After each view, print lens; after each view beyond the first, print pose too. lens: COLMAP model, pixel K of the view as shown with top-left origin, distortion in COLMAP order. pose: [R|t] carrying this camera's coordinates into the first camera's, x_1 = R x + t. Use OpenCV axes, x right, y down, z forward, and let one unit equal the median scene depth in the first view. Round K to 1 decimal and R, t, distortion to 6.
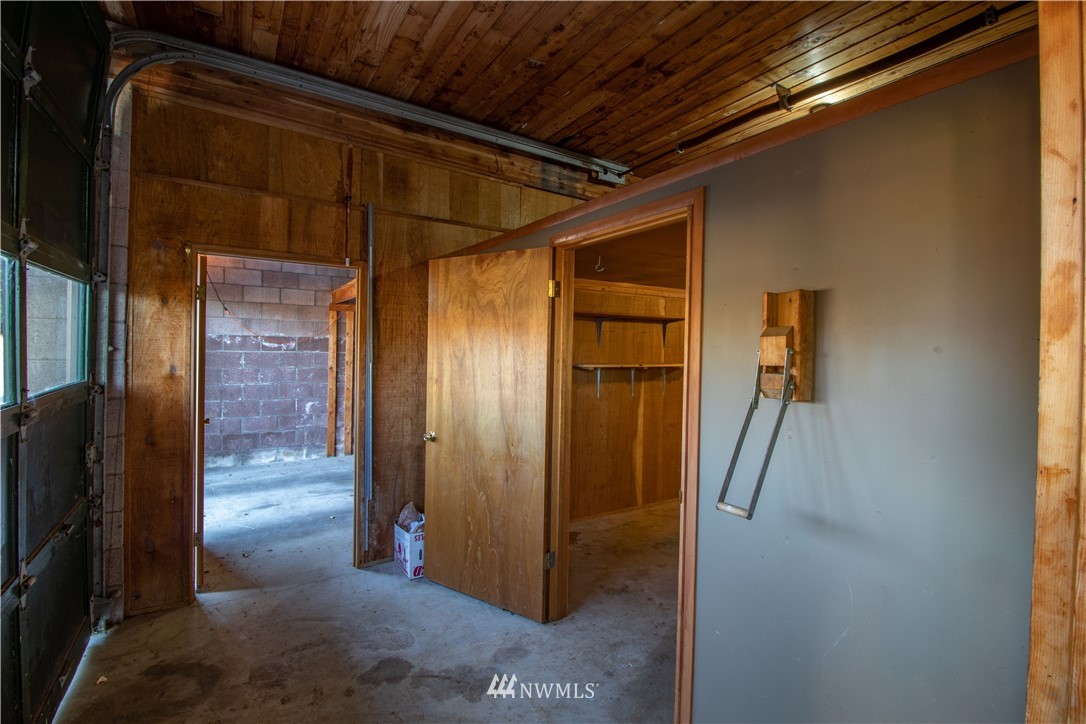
lens RADIAL K [[492.9, 0, 542.7], [0, 492.9, 354.3], [0, 0, 1]] dist [0.003682, -0.000001]
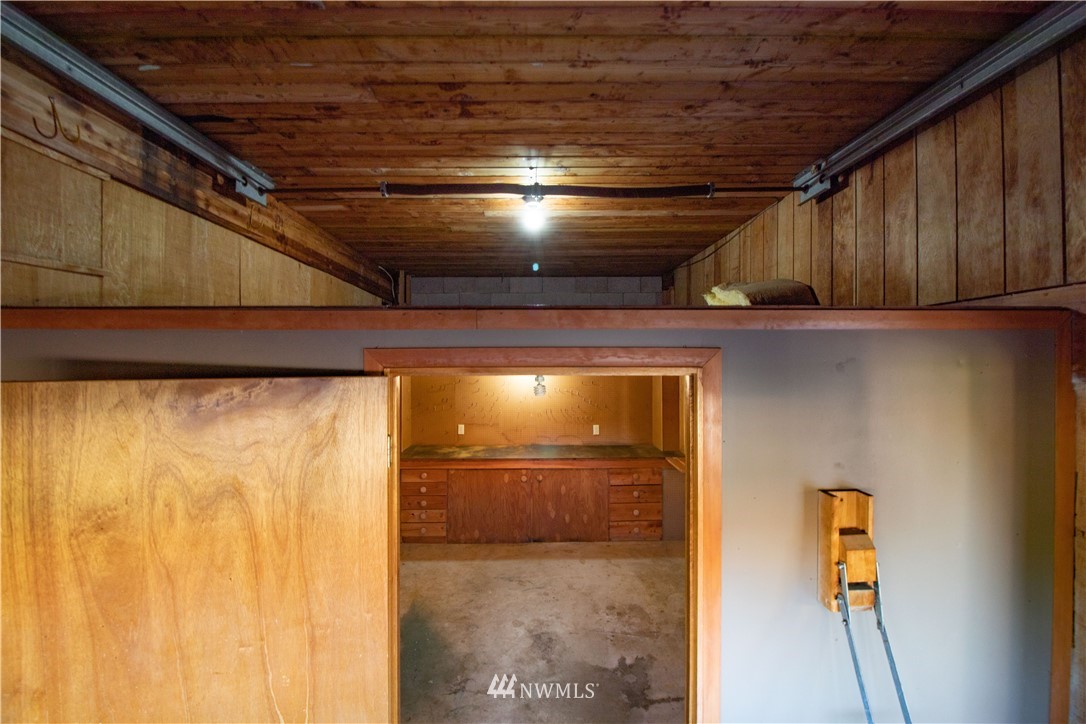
lens RADIAL K [[492.9, 0, 543.2], [0, 492.9, 352.1], [0, 0, 1]] dist [0.003682, -0.000001]
pose [[0.530083, -0.022338, 0.847651, -0.231539], [0.029892, 0.999524, 0.007647, -0.164055], [-0.847419, 0.021285, 0.530498, 0.391495]]
